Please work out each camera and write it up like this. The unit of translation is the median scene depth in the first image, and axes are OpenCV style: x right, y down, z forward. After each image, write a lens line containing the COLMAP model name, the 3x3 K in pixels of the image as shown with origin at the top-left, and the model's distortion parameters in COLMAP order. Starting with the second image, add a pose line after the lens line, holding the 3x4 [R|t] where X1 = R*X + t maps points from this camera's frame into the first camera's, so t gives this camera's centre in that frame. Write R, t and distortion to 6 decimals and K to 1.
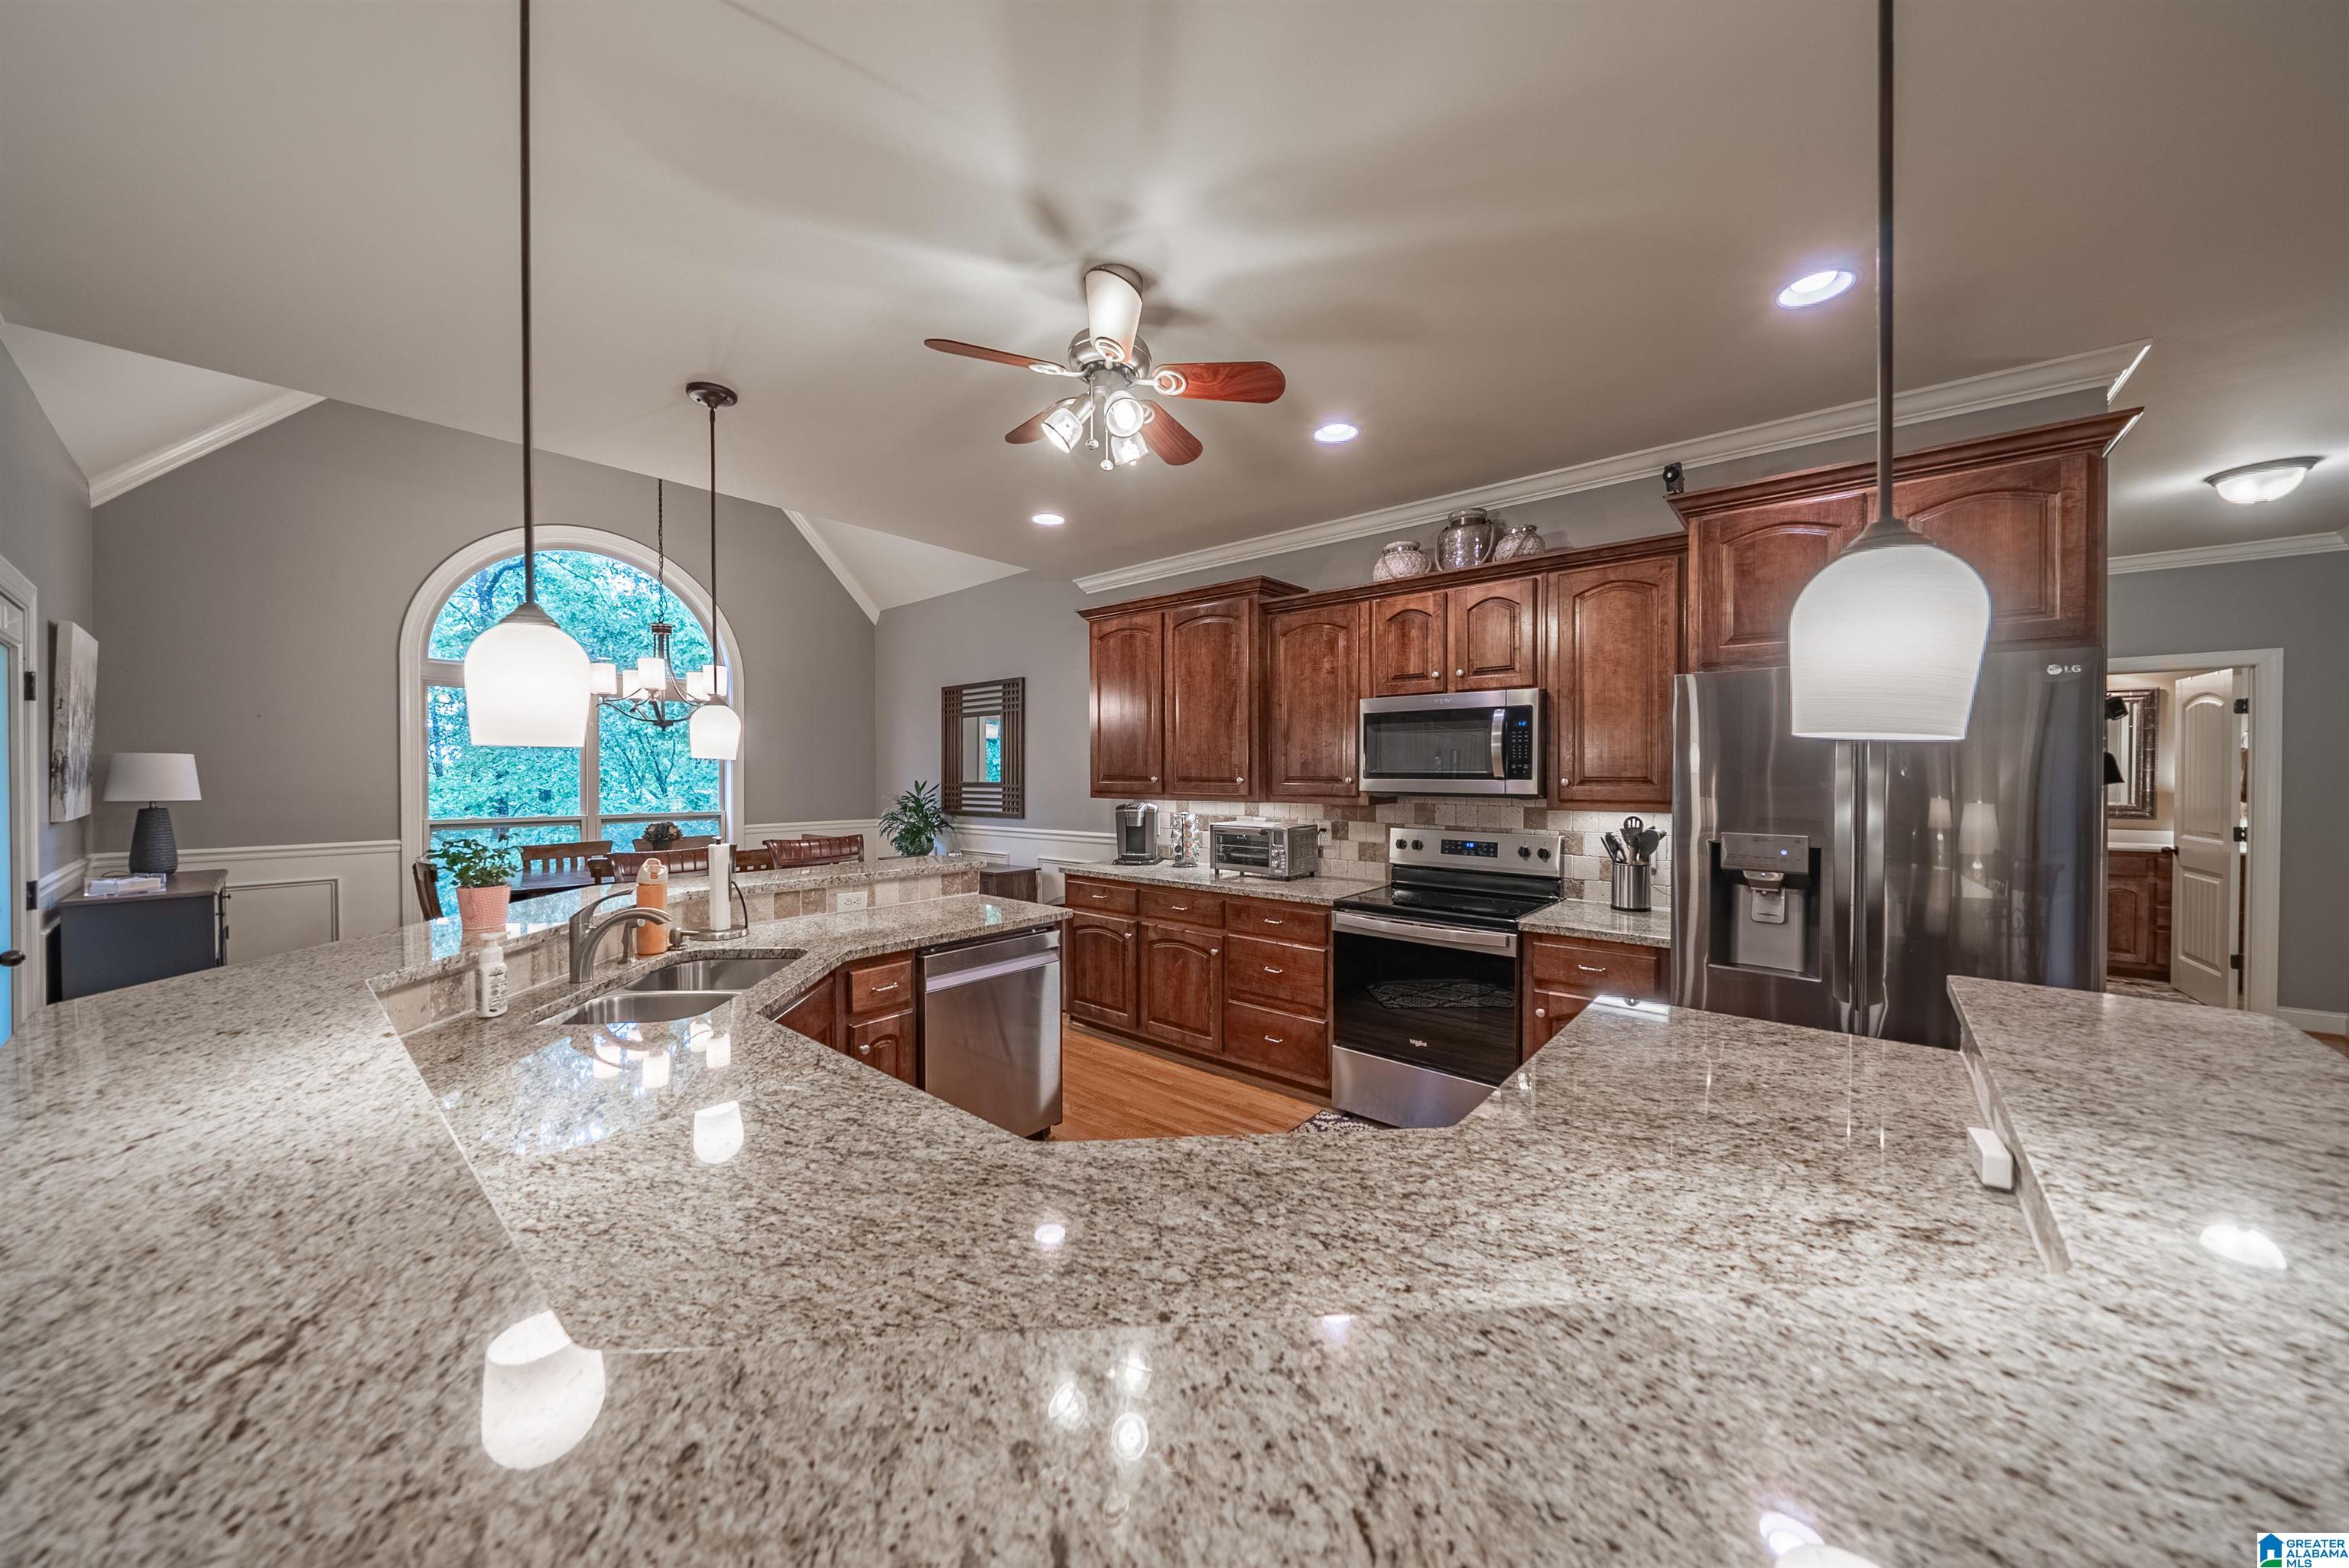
lens RADIAL K [[801.4, 0, 1169.5], [0, 801.4, 779.3], [0, 0, 1]] dist [-0.005836, -0.000546]
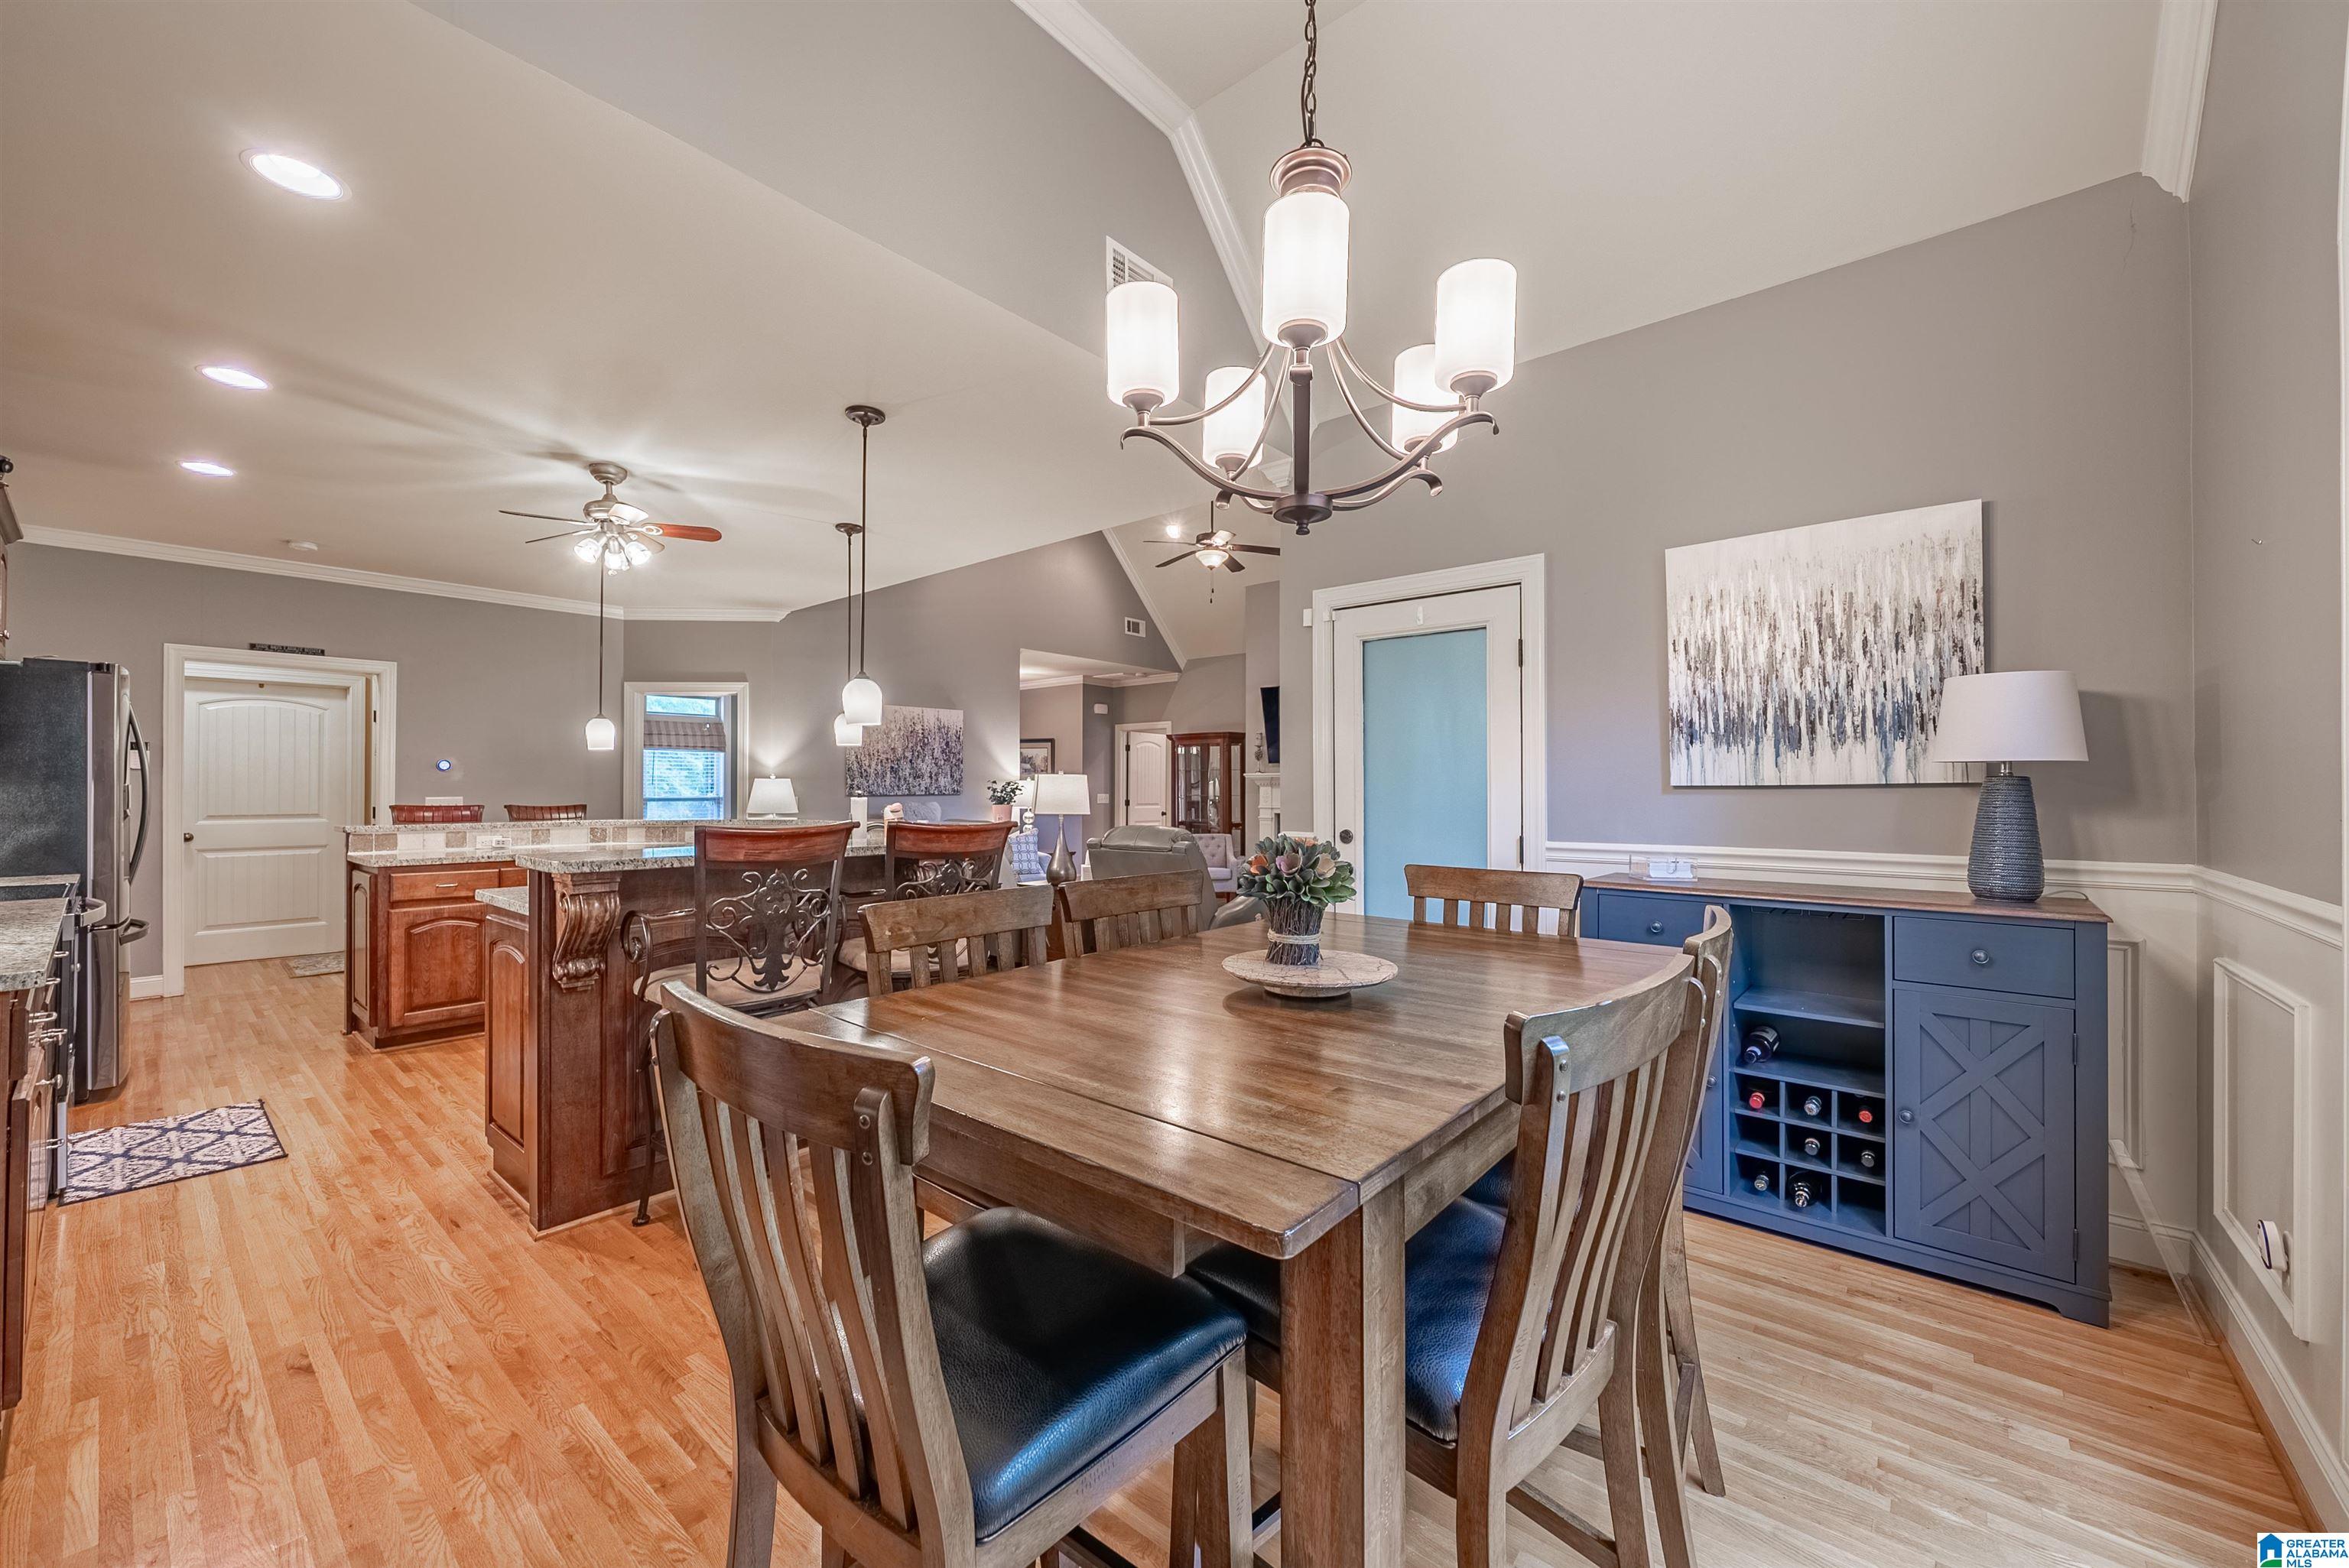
lens RADIAL K [[896.0, 0, 1188.8], [0, 896.0, 780.0], [0, 0, 1]] dist [-0.010090, -0.000062]
pose [[-0.999695, 0.001096, -0.024685, -0.719711], [0.001067, 0.999999, 0.001169, 0.037983], [0.024687, 0.001143, -0.999695, 1.655667]]
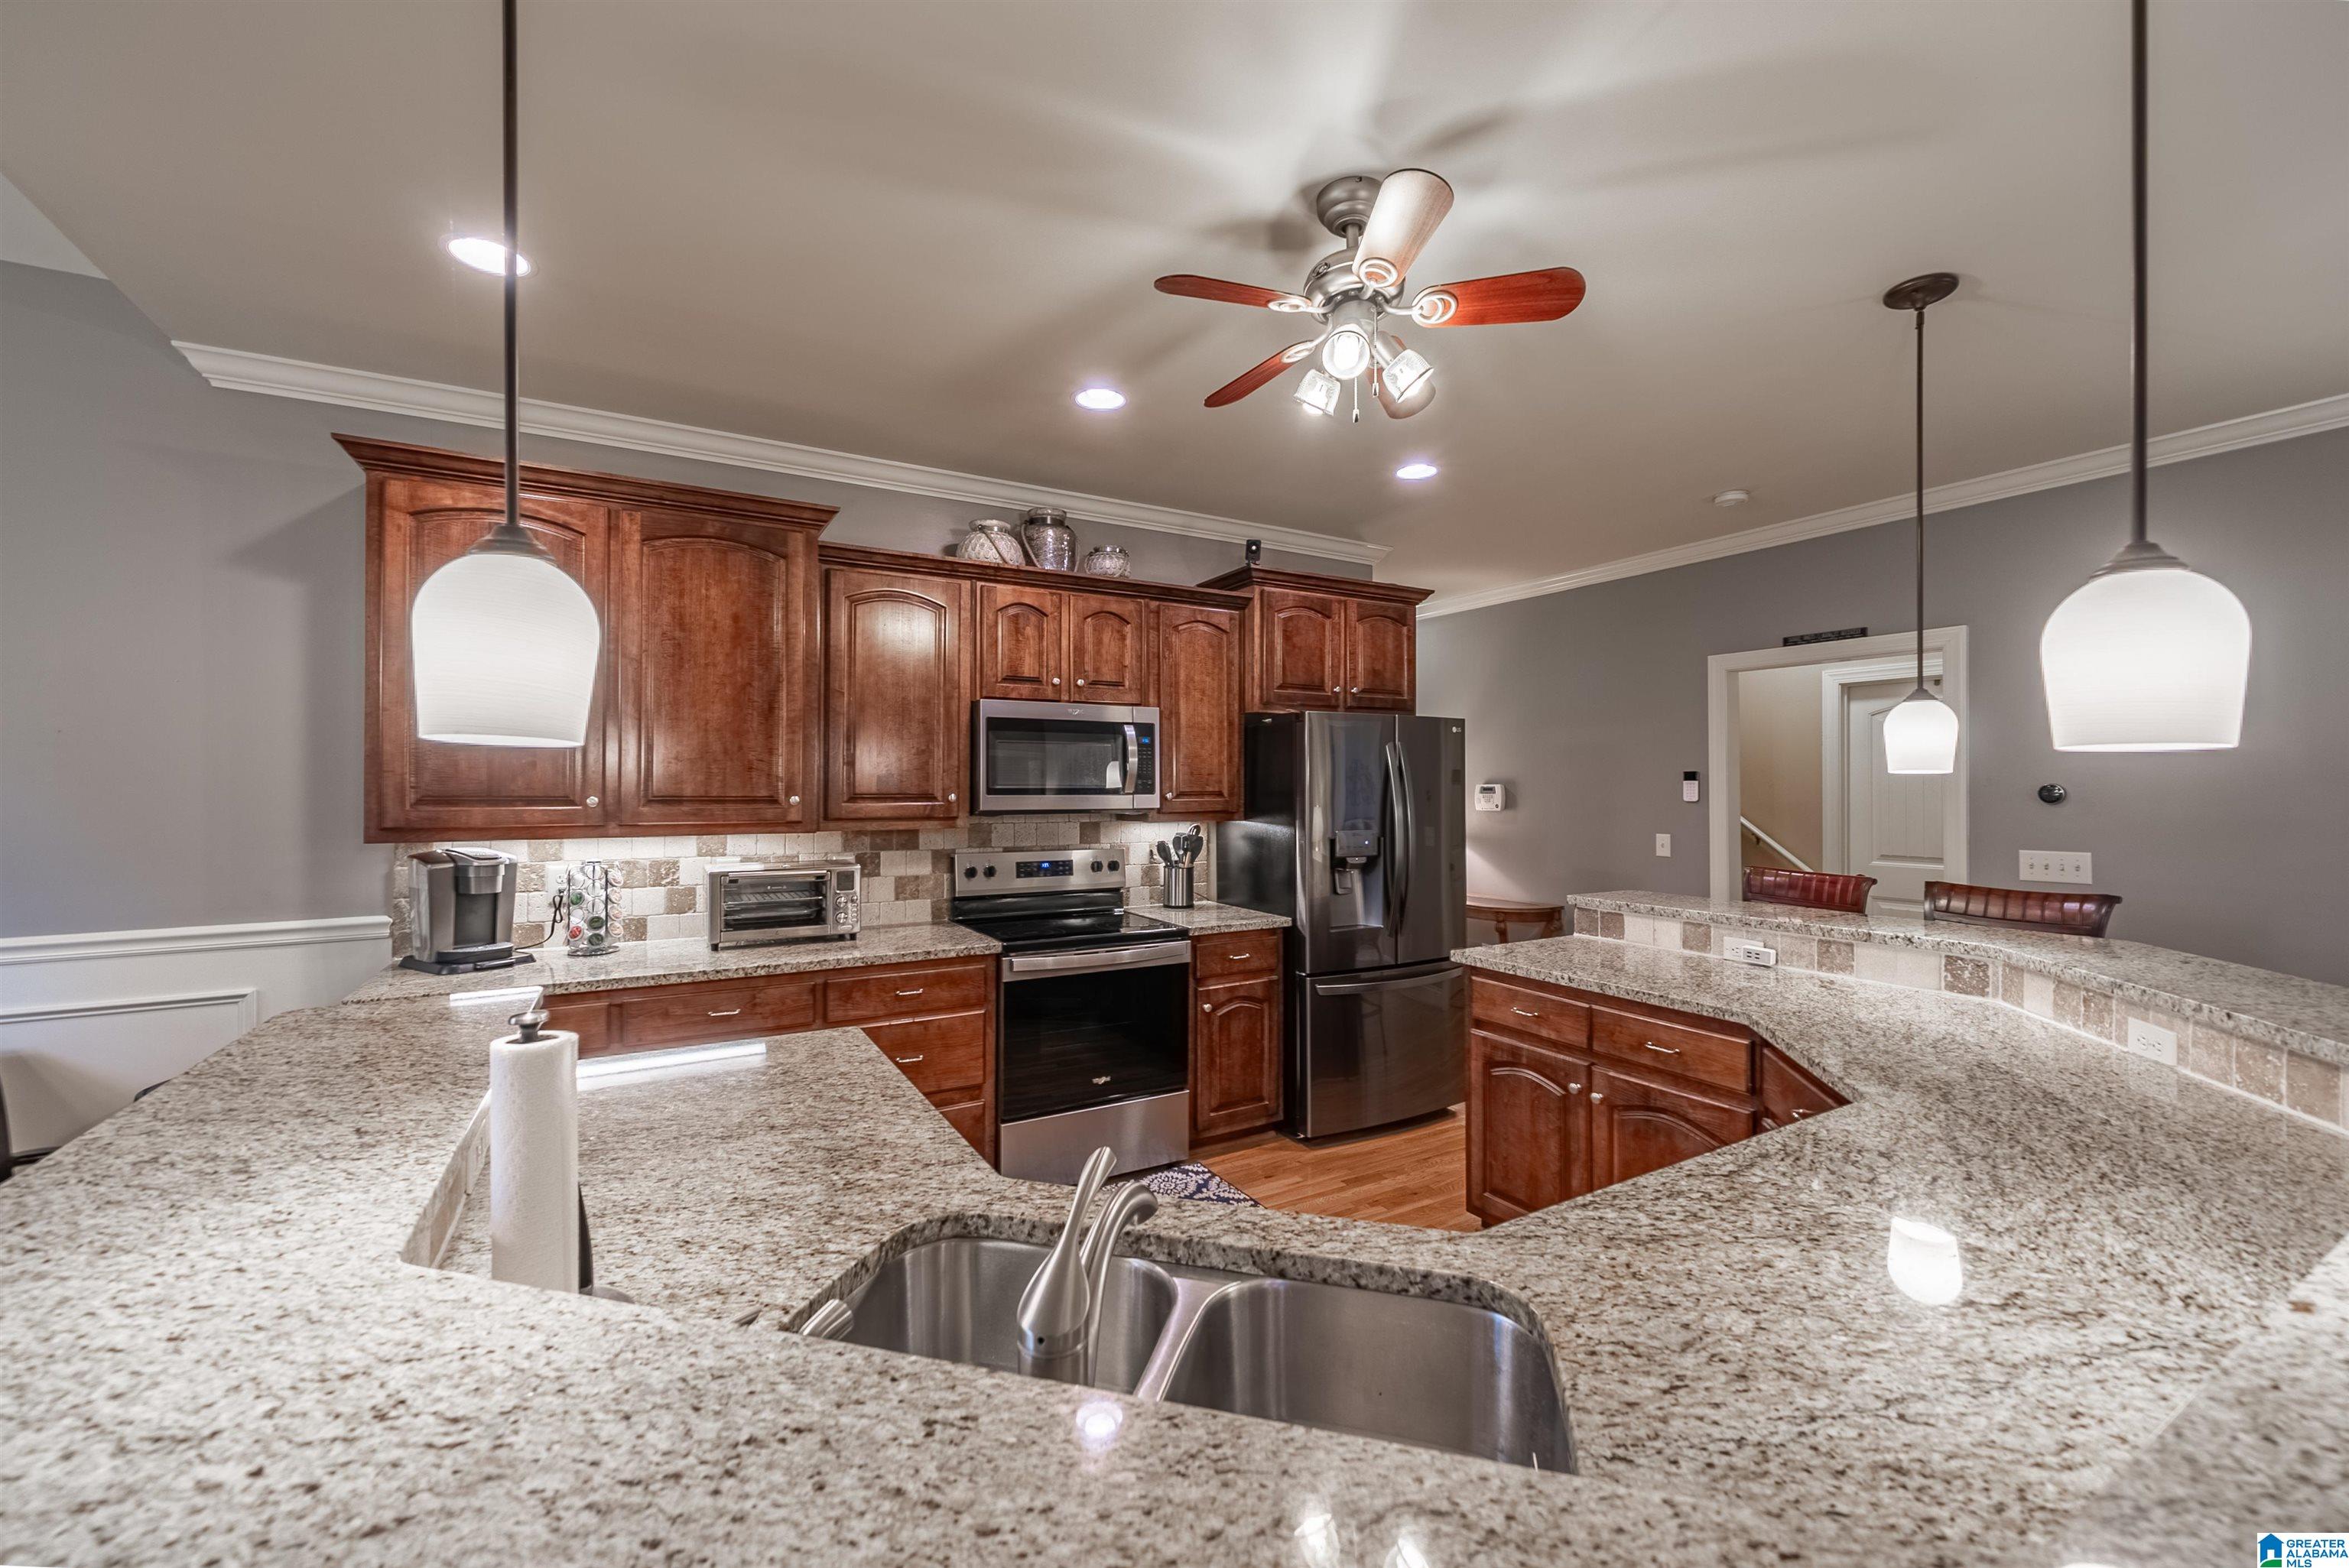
lens RADIAL K [[927.2, 0, 1174.0], [0, 927.2, 777.9], [0, 0, 1]] dist [-0.002733, 0.000184]
pose [[0.332129, 0.007955, 0.943200, -0.568732], [0.010802, 0.999867, -0.012237, -0.004741], [-0.943172, 0.014253, 0.331999, 0.472972]]
